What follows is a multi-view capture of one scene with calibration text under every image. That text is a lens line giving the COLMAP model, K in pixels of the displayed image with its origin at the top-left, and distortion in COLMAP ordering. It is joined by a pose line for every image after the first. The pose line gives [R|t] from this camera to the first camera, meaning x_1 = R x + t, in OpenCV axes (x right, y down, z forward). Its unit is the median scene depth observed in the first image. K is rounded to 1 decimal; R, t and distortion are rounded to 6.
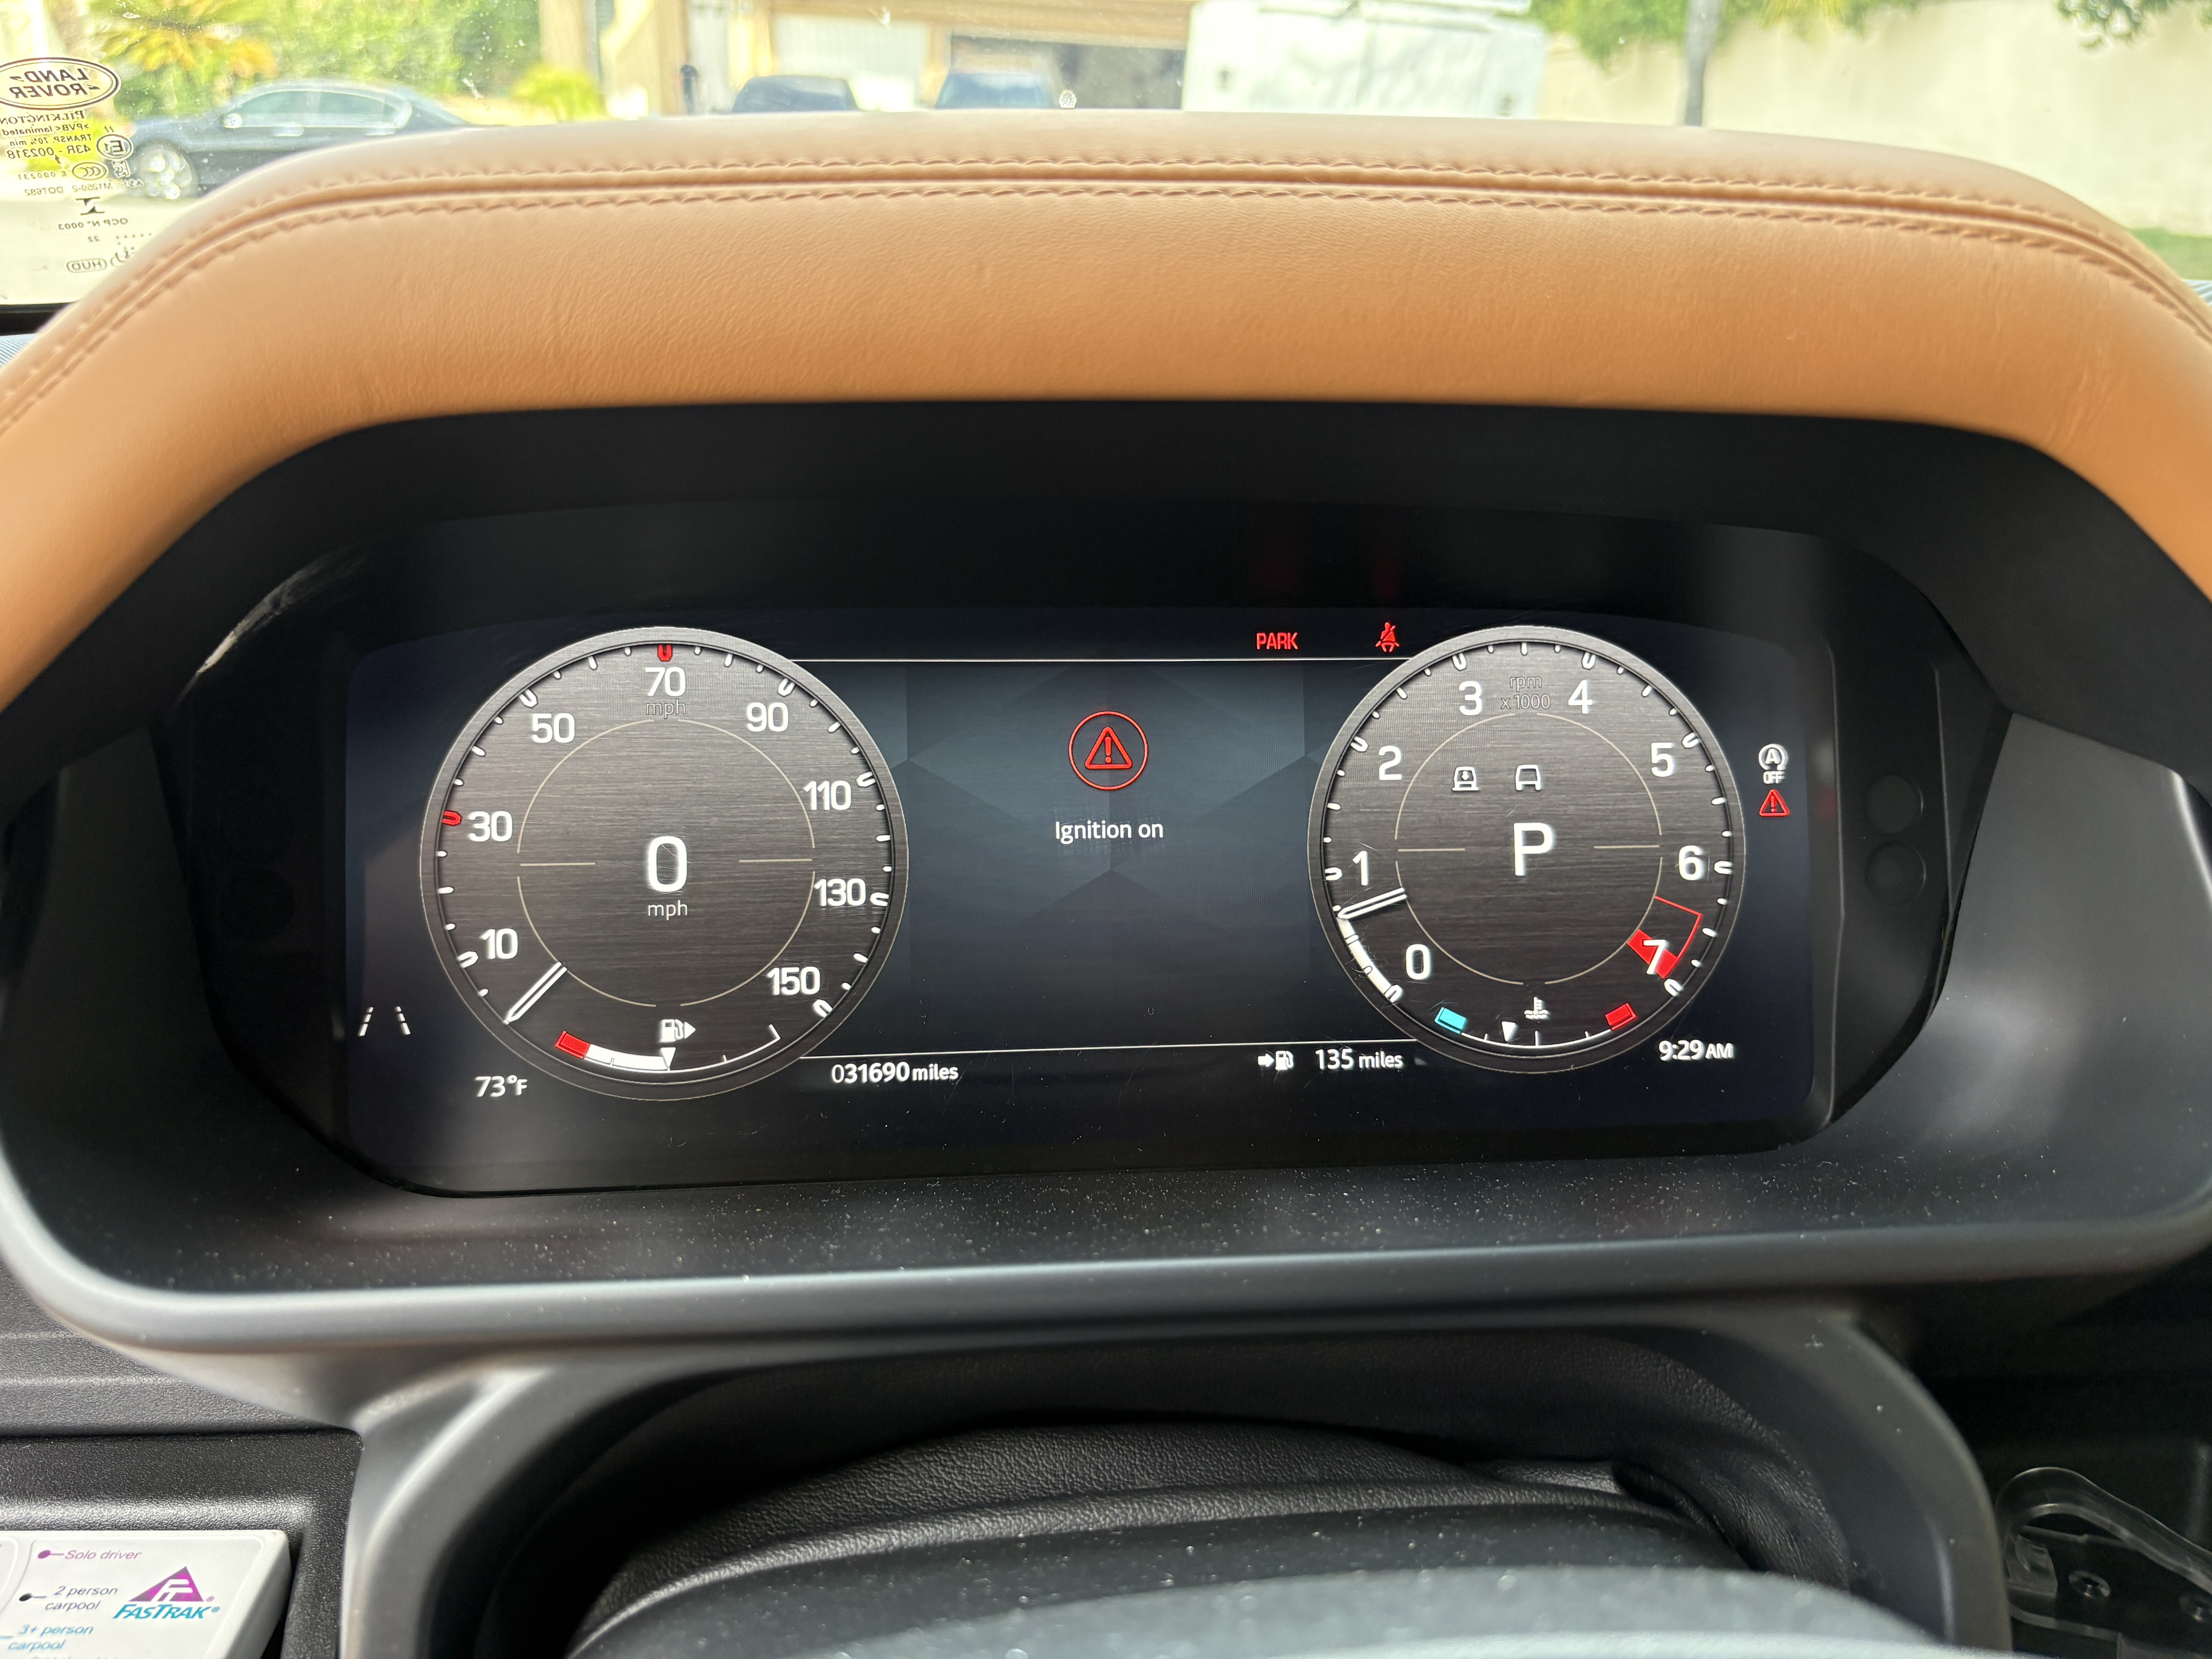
lens RADIAL K [[1741.0, 0, 1068.1], [0, 1741.0, 795.7], [0, 0, 1]] dist [0.052389, -0.070490]
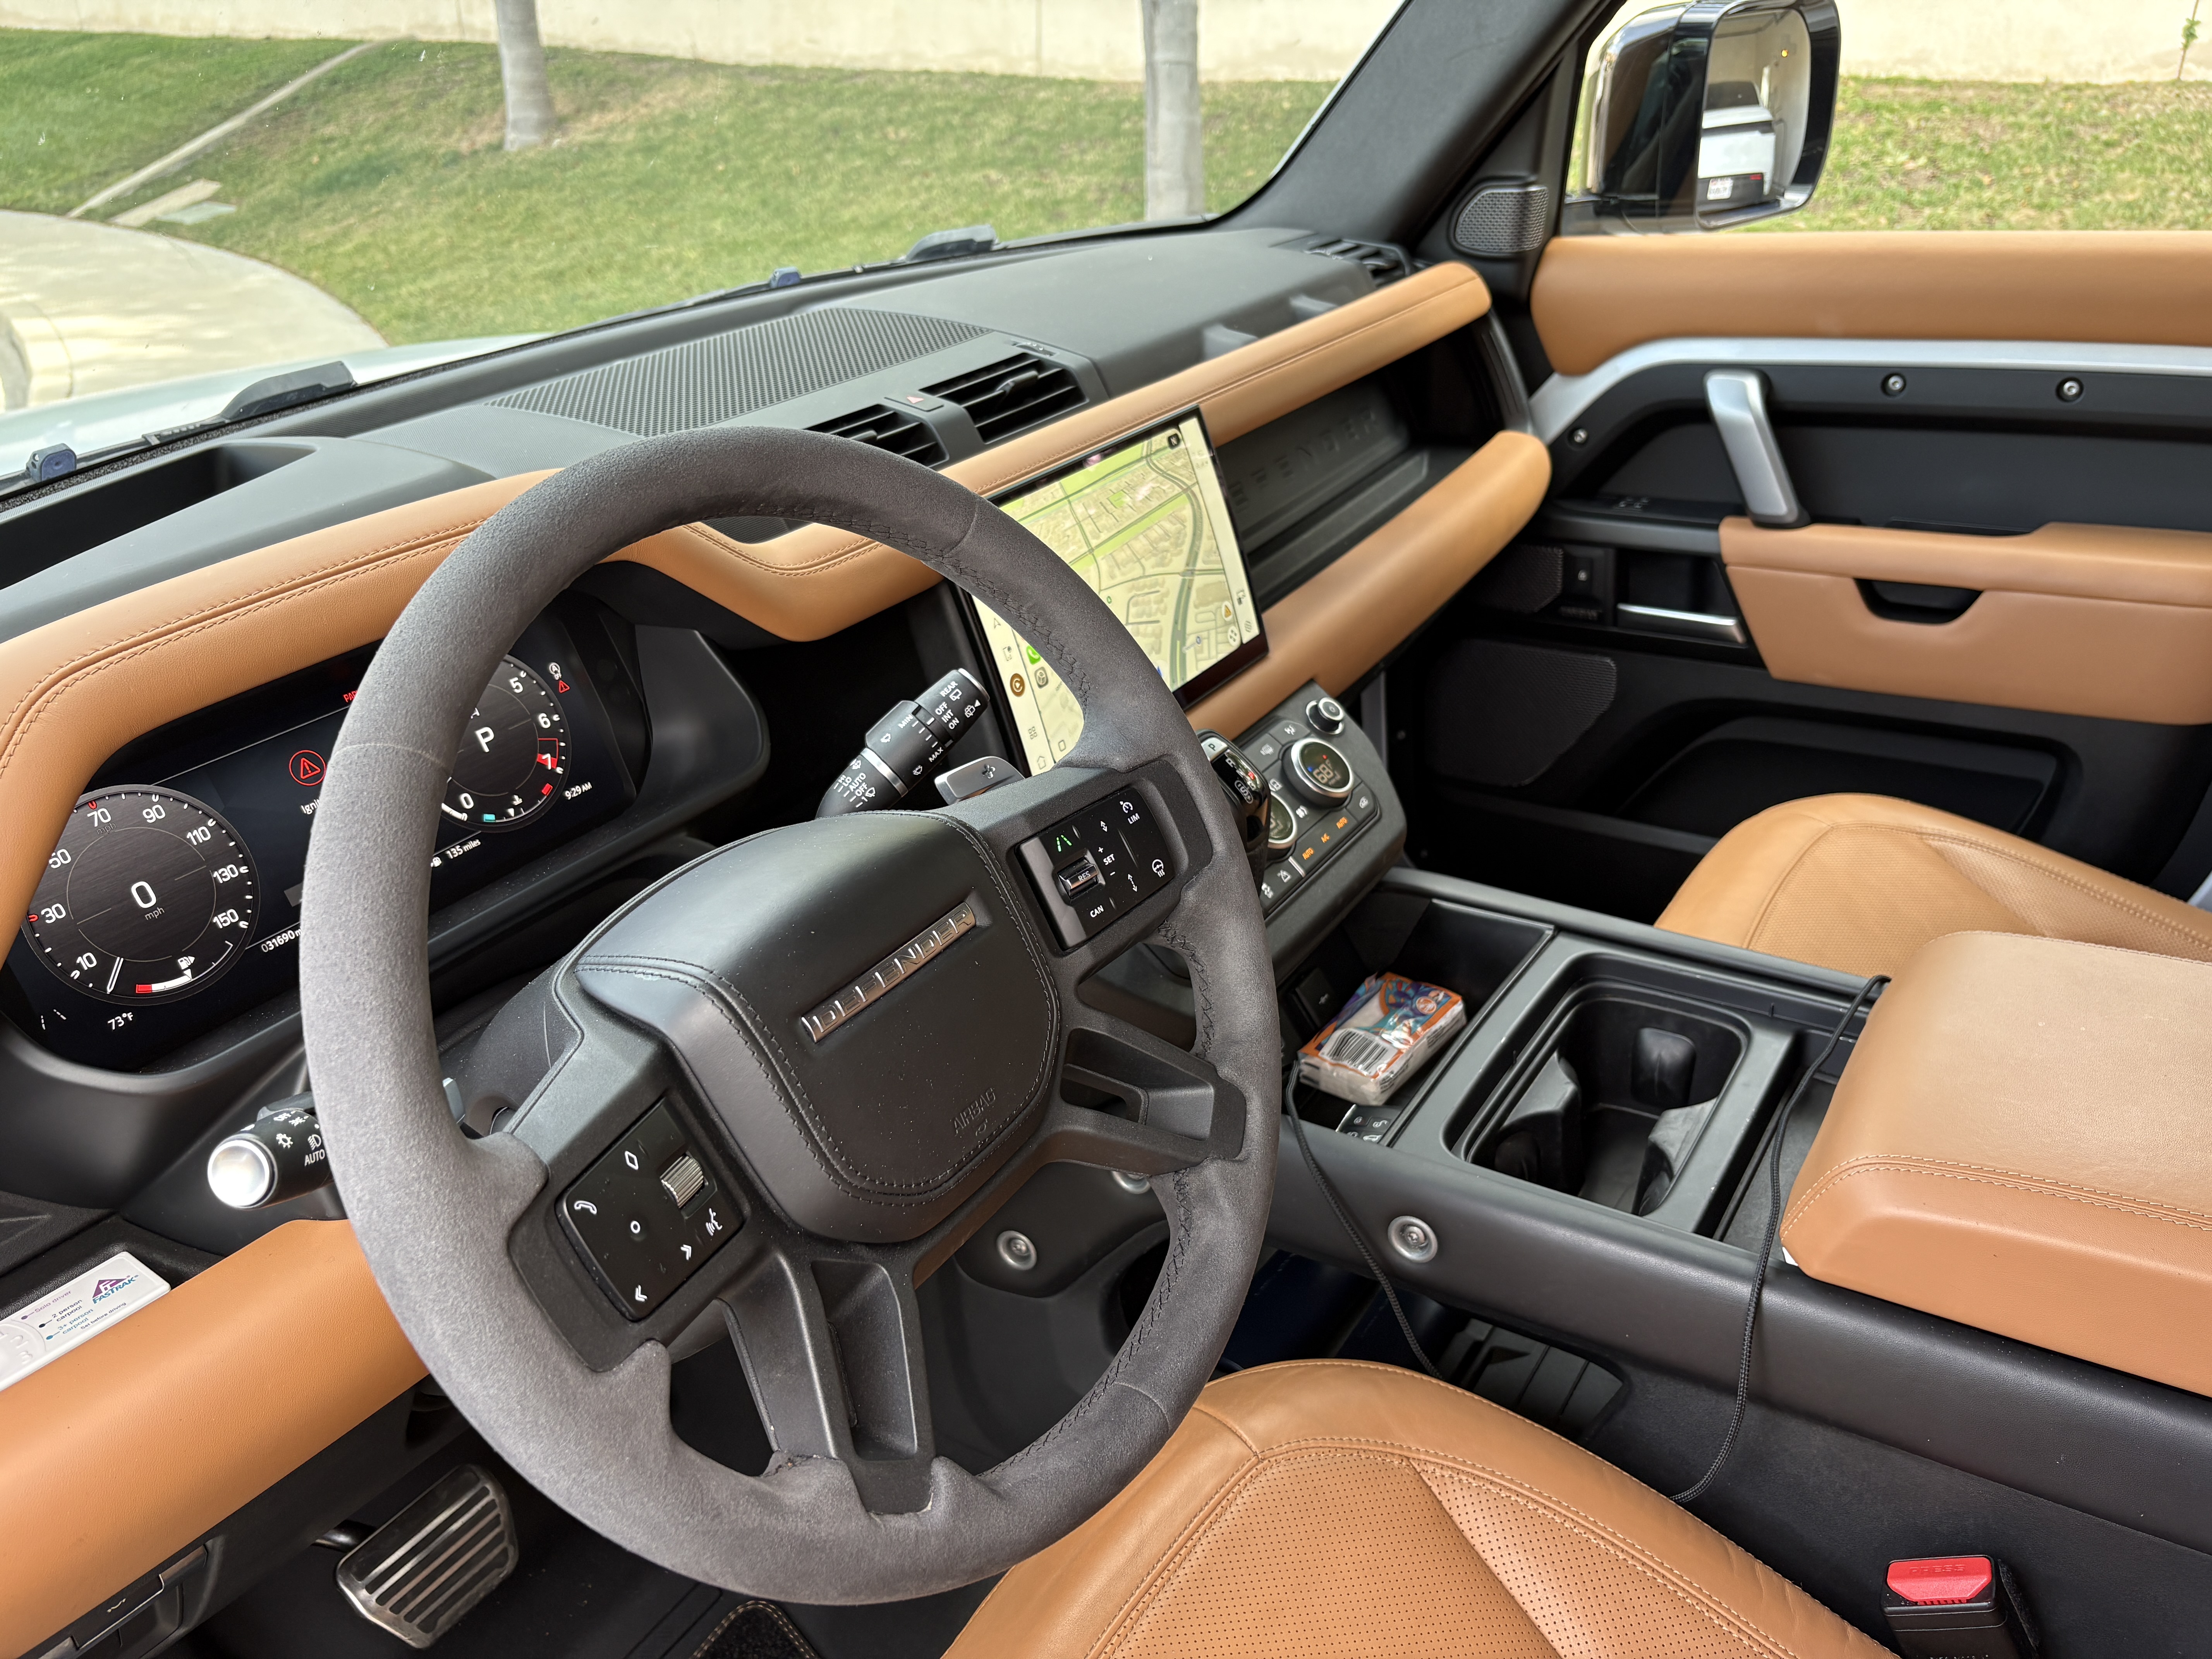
lens RADIAL K [[1741.0, 0, 1068.1], [0, 1741.0, 795.7], [0, 0, 1]] dist [0.052389, -0.070490]
pose [[0.646465, -0.390051, 0.655701, -0.828955], [0.333455, 0.917453, 0.216999, -0.154800], [-0.686215, 0.078364, 0.723165, -1.280229]]
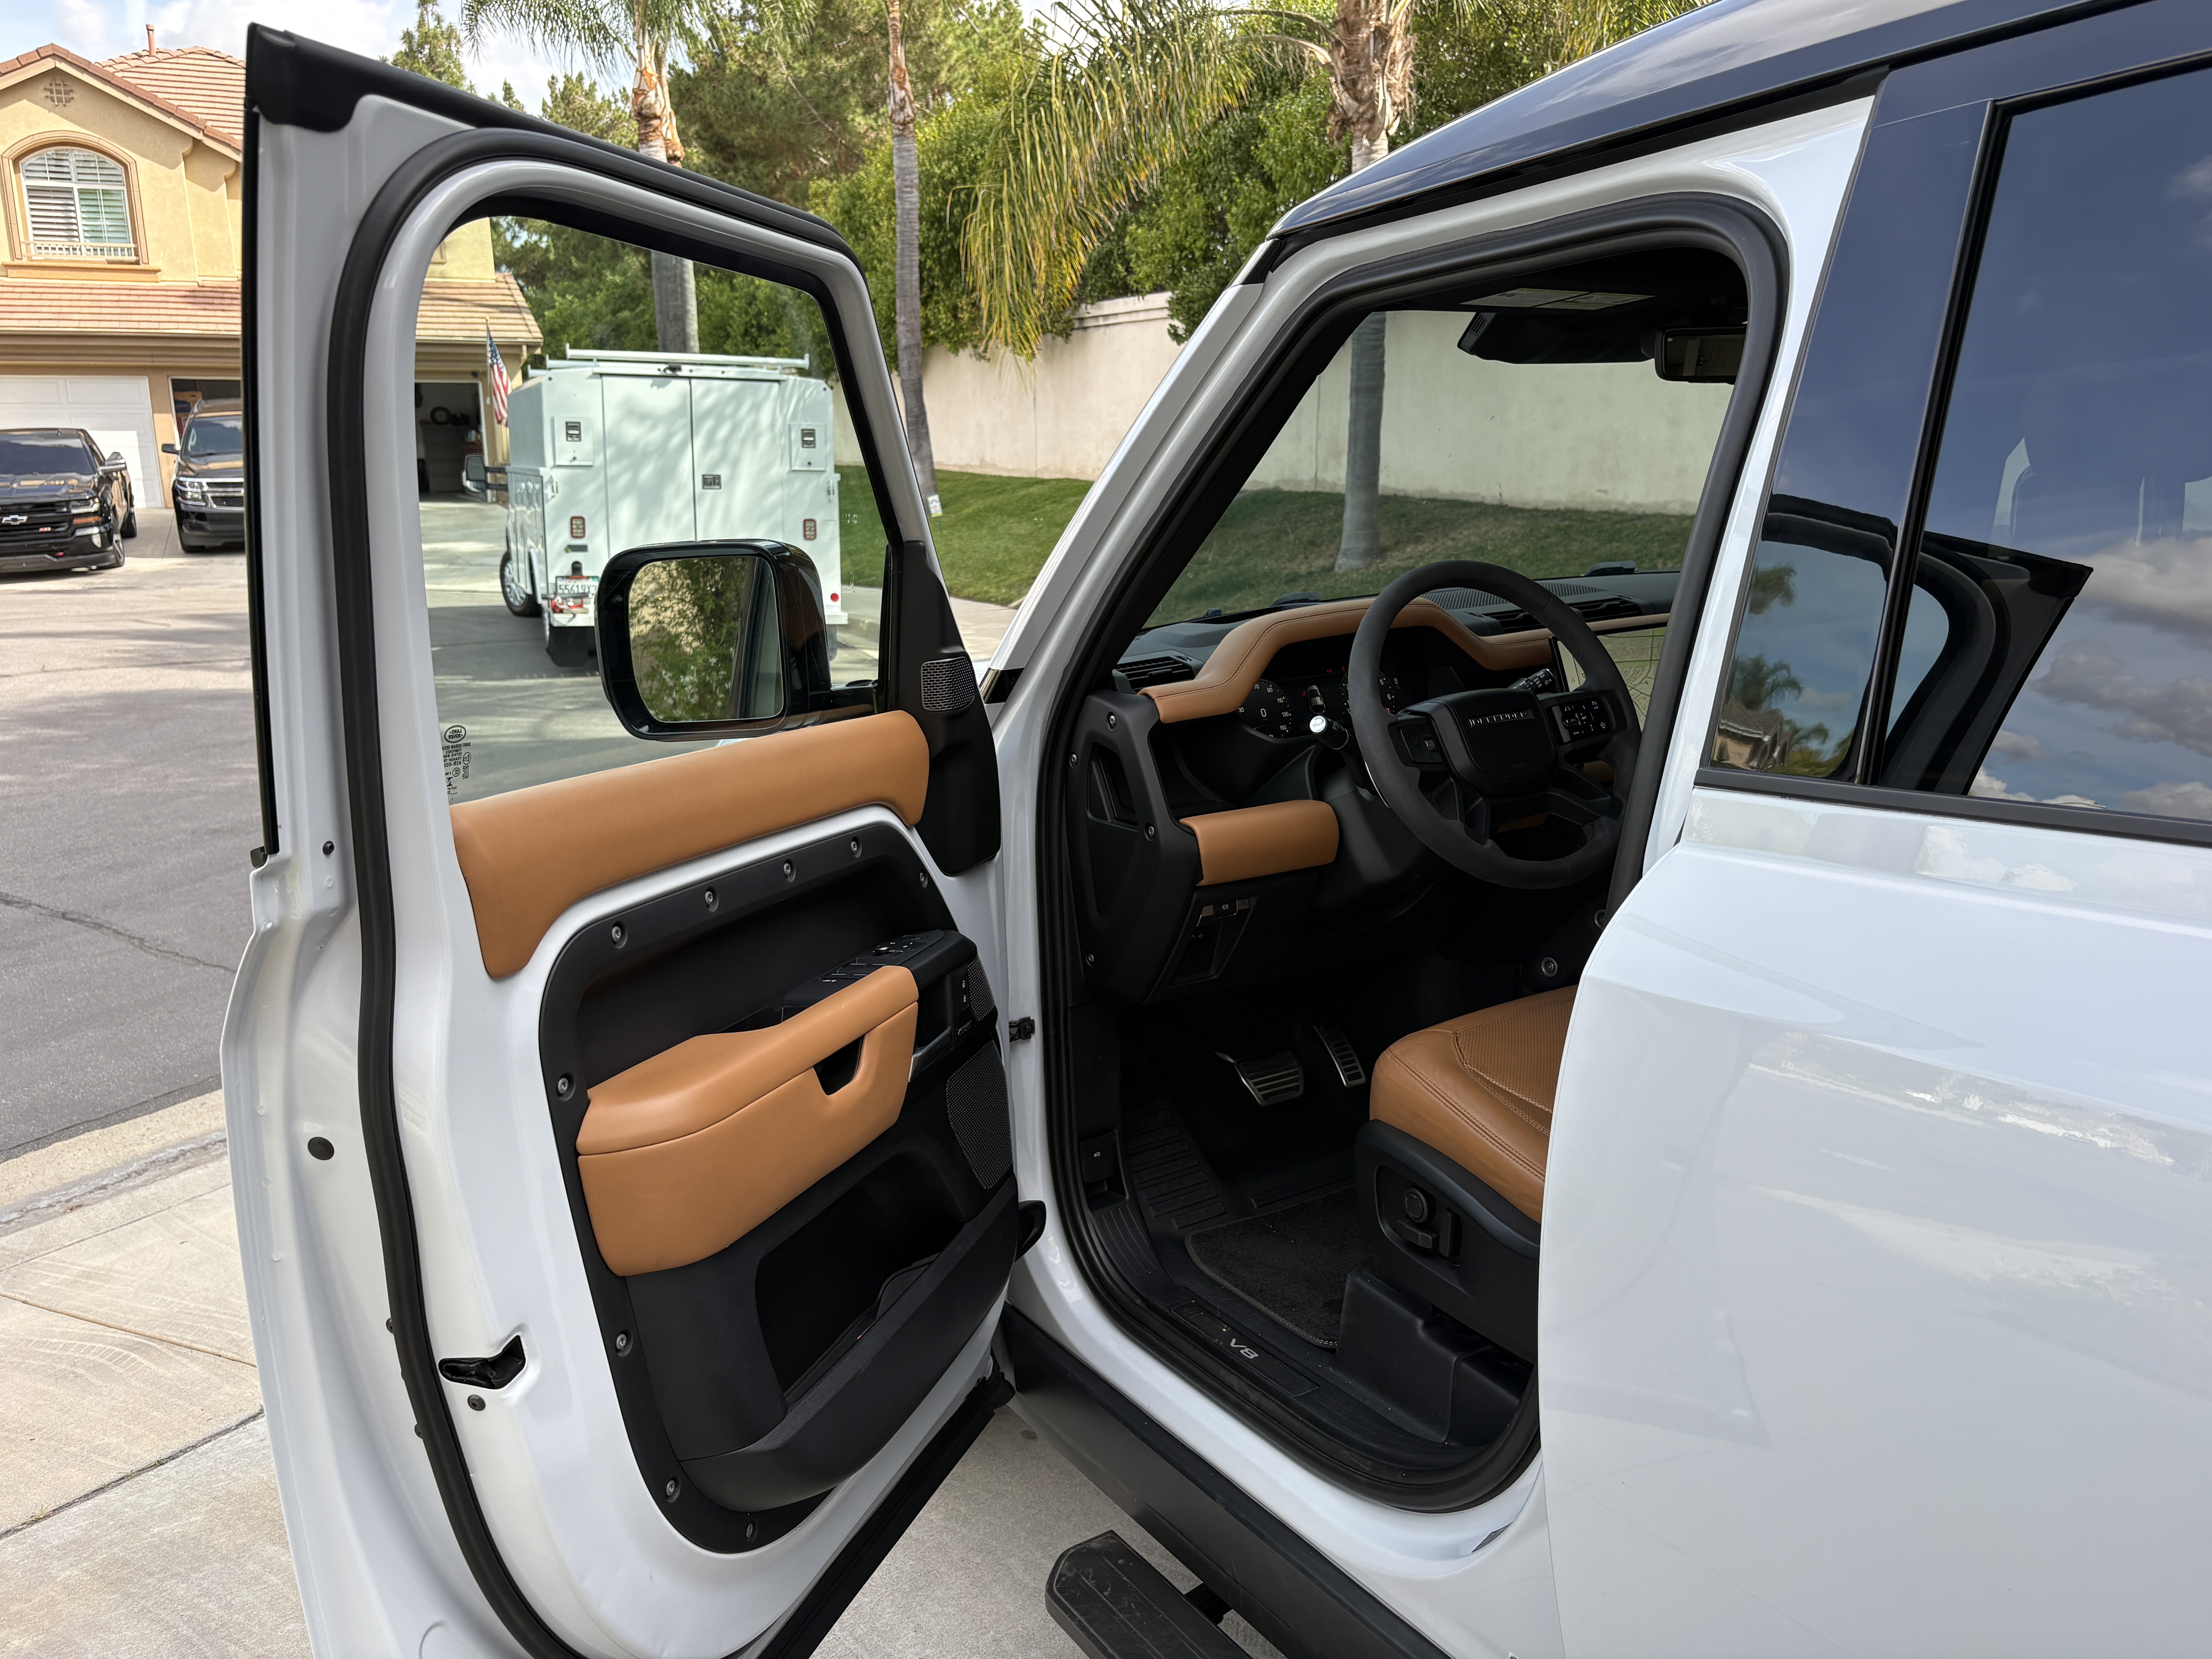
lens RADIAL K [[1647.1, 0, 1105.2], [0, 1647.1, 799.6], [0, 0, 1]] dist [0.209554, -0.057148]
pose [[0.902864, -0.149886, 0.402952, -3.198252], [0.210003, 0.971591, -0.109135, 0.890881], [-0.375146, 0.183155, 0.908691, -4.225355]]
